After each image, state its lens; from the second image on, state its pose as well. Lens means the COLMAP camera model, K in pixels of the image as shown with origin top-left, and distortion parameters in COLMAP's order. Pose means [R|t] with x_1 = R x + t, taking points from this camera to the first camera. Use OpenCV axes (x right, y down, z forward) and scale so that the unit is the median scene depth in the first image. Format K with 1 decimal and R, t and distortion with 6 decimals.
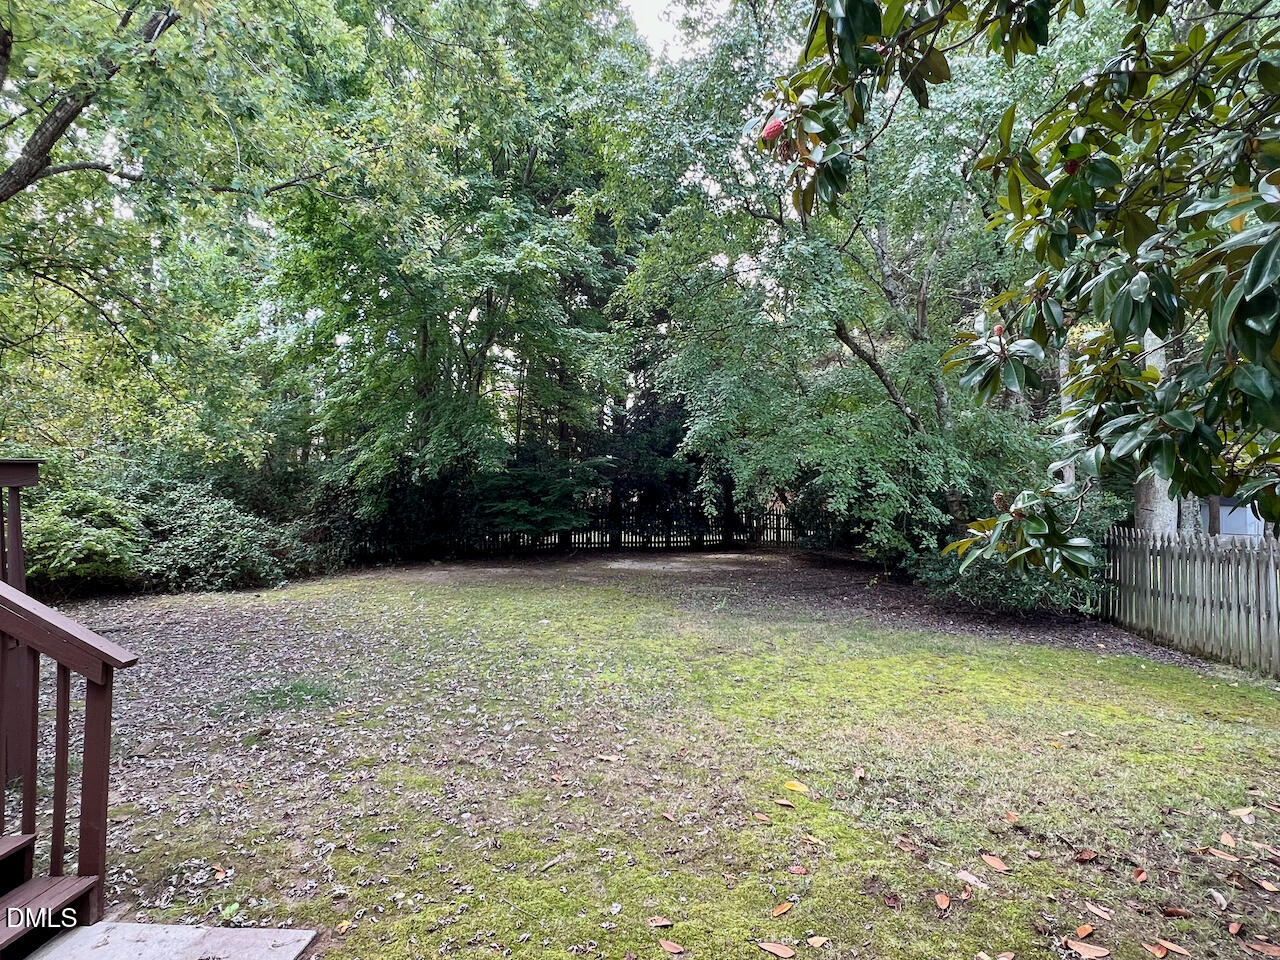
lens RADIAL K [[707.1, 0, 640.0], [0, 707.1, 480.0], [0, 0, 1]] dist [-0.000180, -0.000304]
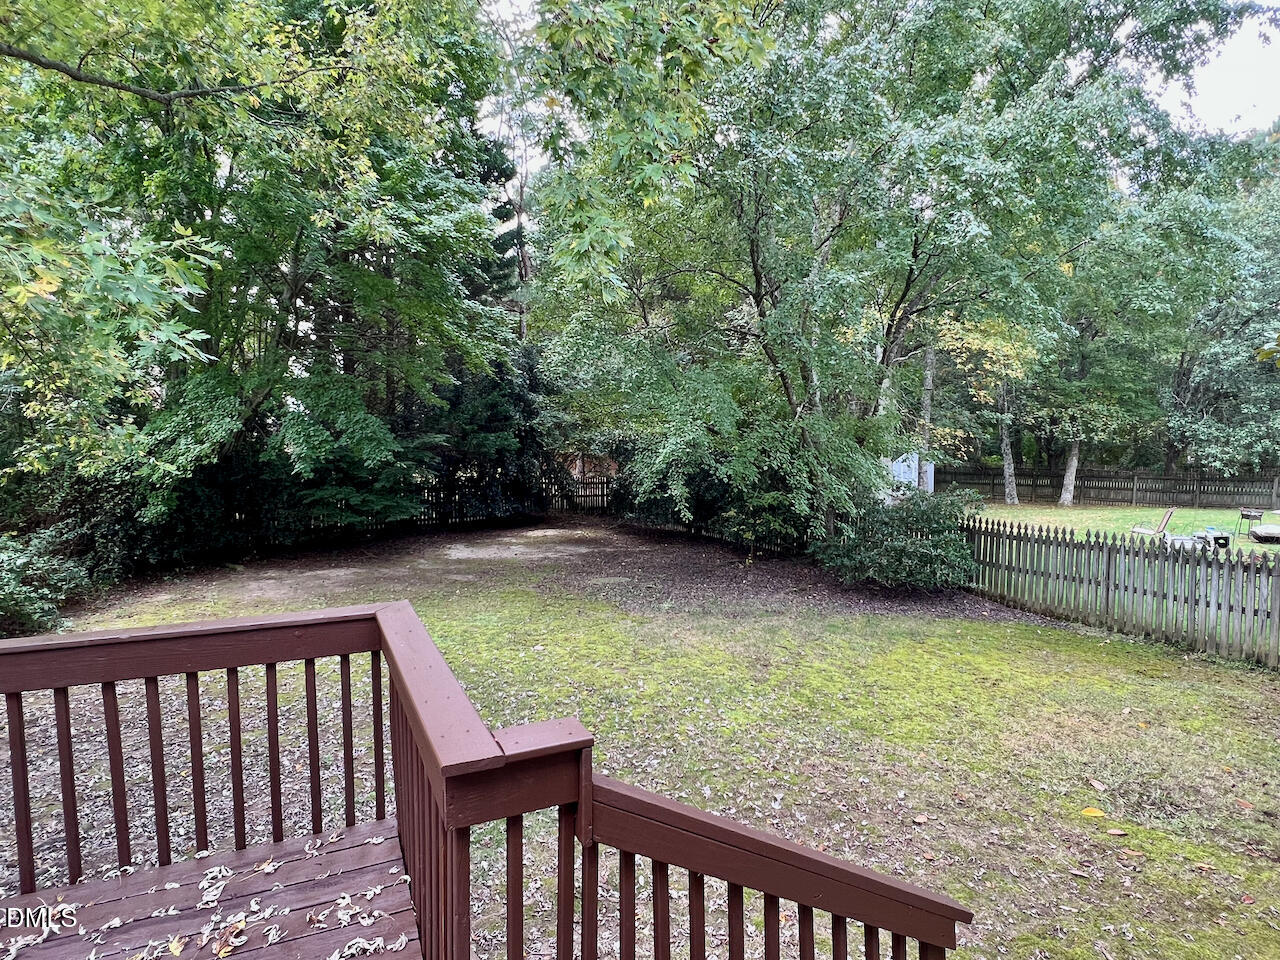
lens RADIAL K [[707.1, 0, 640.0], [0, 707.1, 480.0], [0, 0, 1]] dist [-0.000180, -0.000304]
pose [[0.892461, -0.023746, 0.450500, -0.456153], [-0.011338, 0.997118, 0.075020, -0.090695], [-0.450983, -0.072060, 0.889619, 0.163075]]
